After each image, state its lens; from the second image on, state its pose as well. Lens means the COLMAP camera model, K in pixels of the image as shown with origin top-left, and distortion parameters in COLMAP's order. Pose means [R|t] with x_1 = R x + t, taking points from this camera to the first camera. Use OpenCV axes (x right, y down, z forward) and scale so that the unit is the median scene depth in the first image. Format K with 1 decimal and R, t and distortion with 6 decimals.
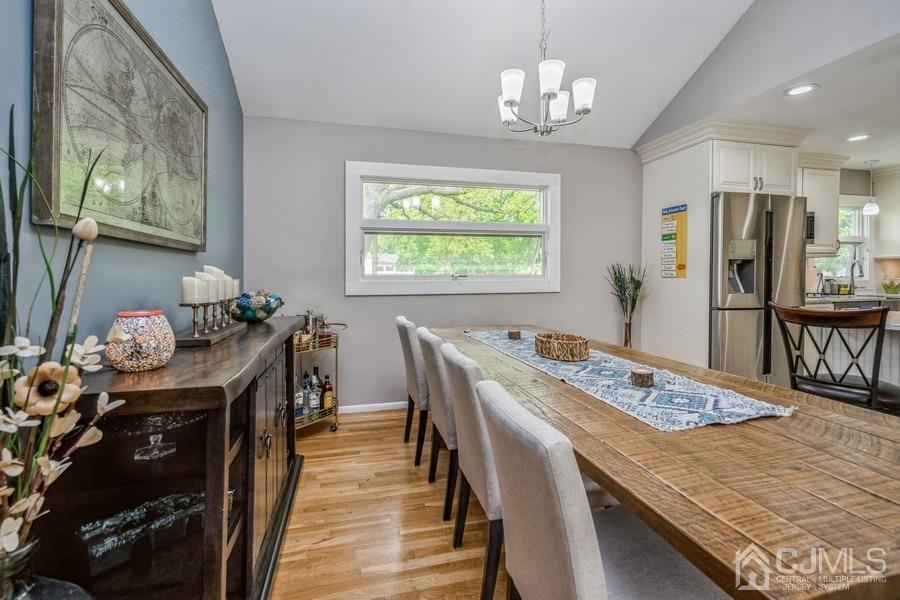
lens RADIAL K [[414.7, 0, 448.5], [0, 414.7, 280.3], [0, 0, 1]] dist [-0.000645, 0.000187]
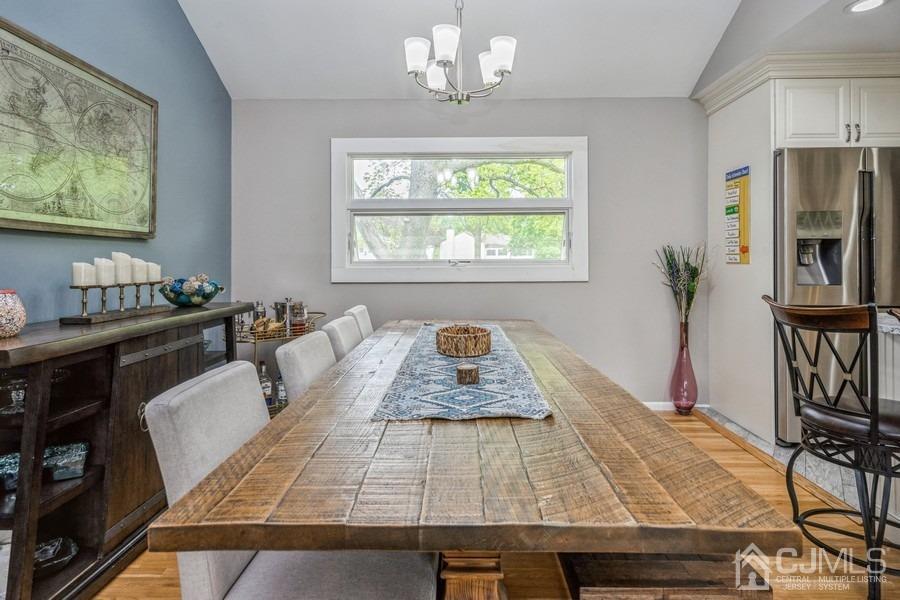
lens RADIAL K [[512.8, 0, 448.9], [0, 512.8, 257.0], [0, 0, 1]] dist [0.009487, -0.000529]
pose [[0.965541, -0.002140, -0.260243, 0.303202], [-0.002693, 0.999830, -0.018215, -0.000078], [0.260238, 0.018288, 0.965371, -0.041115]]
